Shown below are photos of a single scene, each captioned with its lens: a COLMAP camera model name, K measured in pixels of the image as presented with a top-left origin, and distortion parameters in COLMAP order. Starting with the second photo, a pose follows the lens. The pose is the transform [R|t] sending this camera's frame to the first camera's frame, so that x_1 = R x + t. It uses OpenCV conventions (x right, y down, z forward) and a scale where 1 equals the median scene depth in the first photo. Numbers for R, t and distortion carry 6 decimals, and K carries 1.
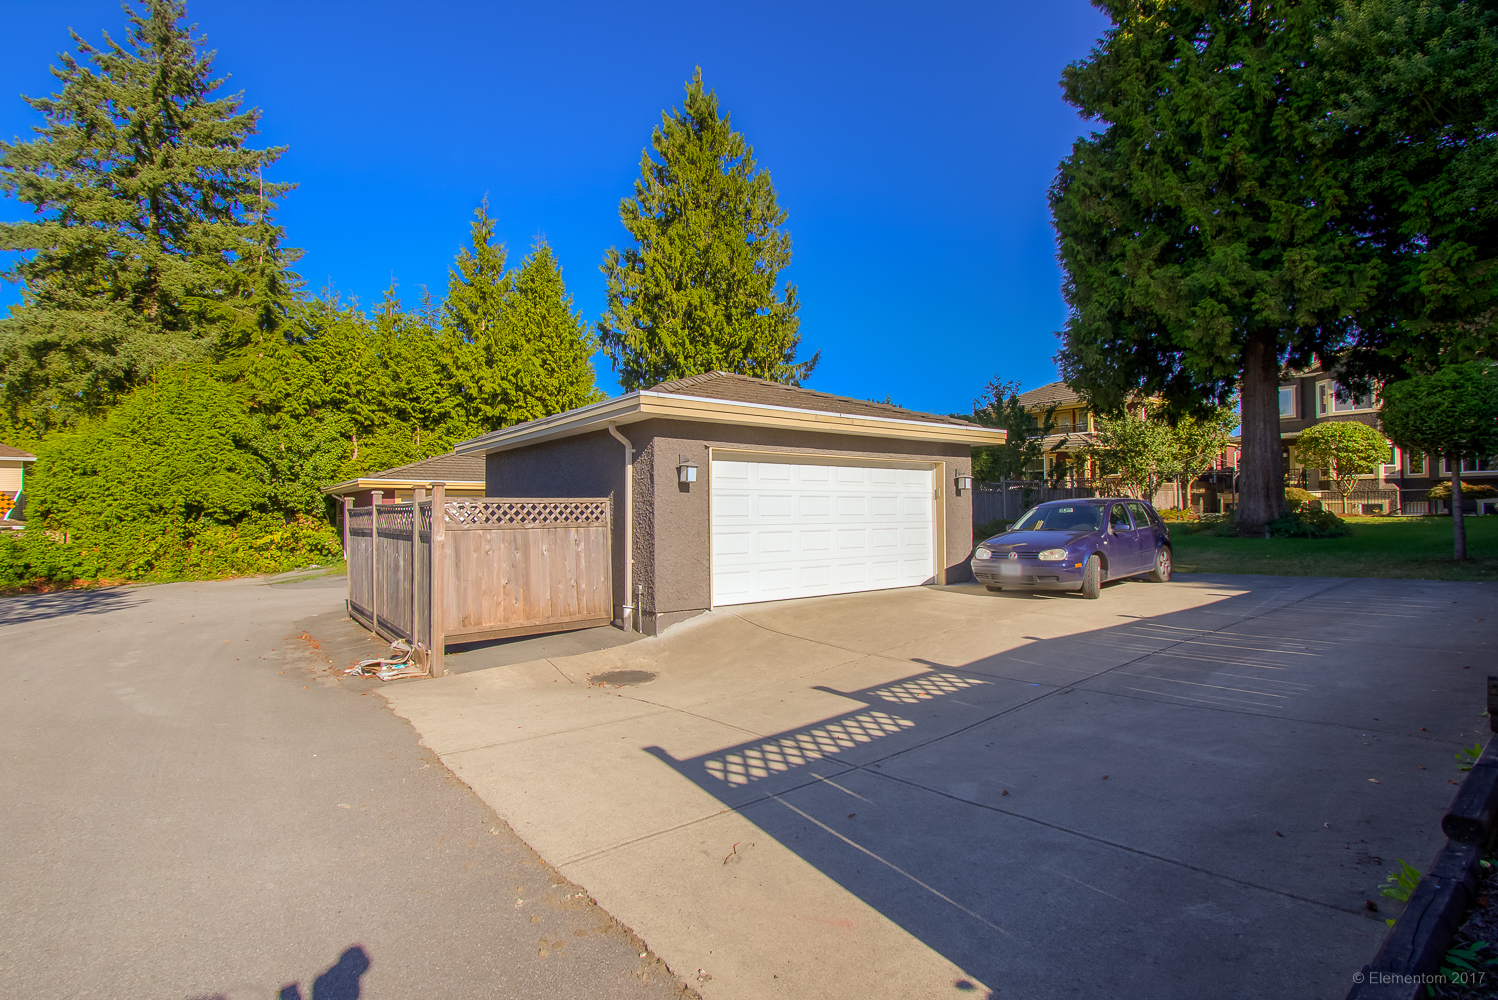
lens RADIAL K [[709.0, 0, 753.2], [0, 709.0, 504.5], [0, 0, 1]] dist [-0.005981, -0.000569]
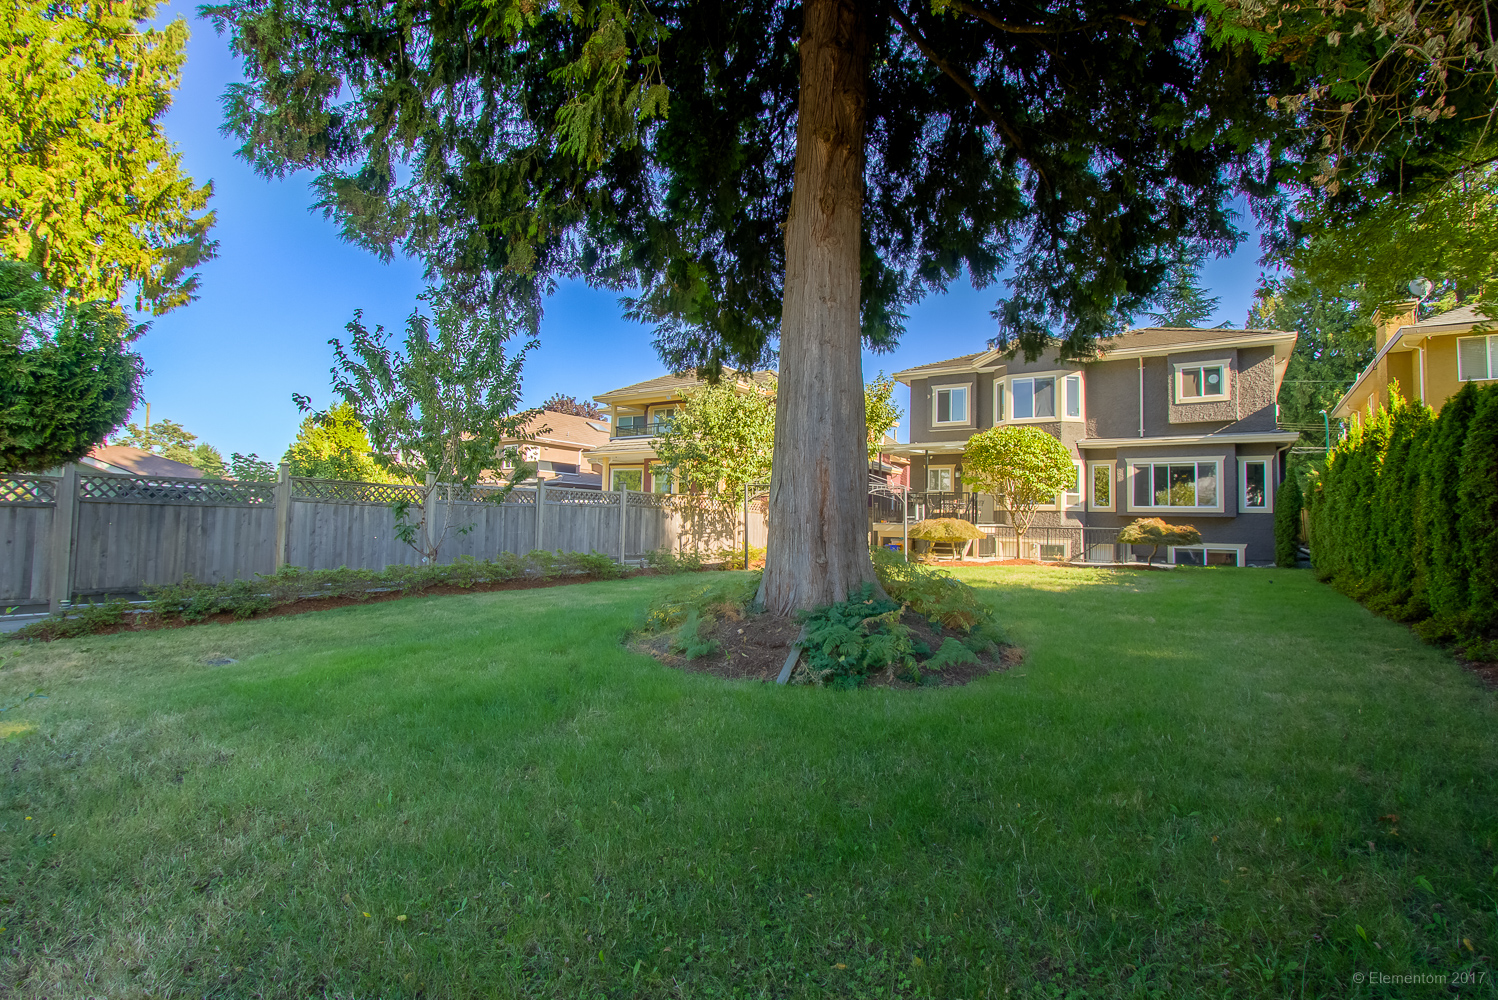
lens RADIAL K [[709.0, 0, 742.3], [0, 709.0, 490.3], [0, 0, 1]] dist [-0.005981, -0.000569]
pose [[0.952136, 0.050915, 0.301405, 0.360504], [-0.038895, 0.998195, -0.045752, -0.012027], [-0.303190, 0.031839, 0.952398, 0.411578]]
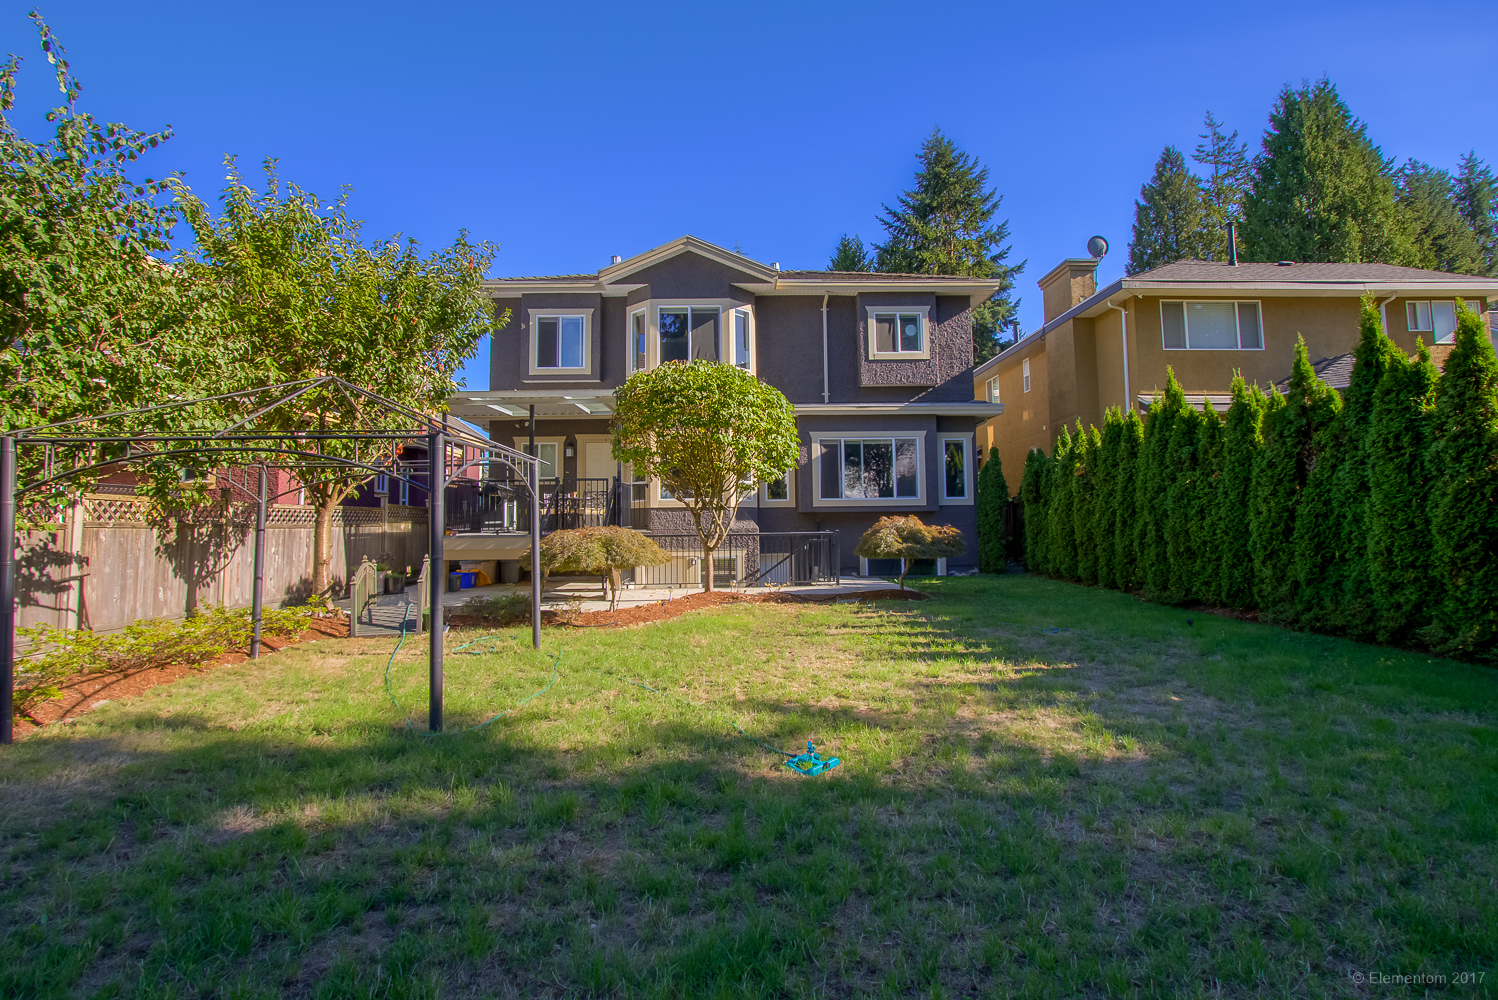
lens RADIAL K [[709.0, 0, 727.1], [0, 709.0, 458.8], [0, 0, 1]] dist [-0.005981, -0.000569]
pose [[0.594341, 0.080064, 0.800218, 0.511471], [-0.000572, 0.995074, -0.099135, -0.022775], [-0.804213, 0.058463, 0.591459, 0.744888]]
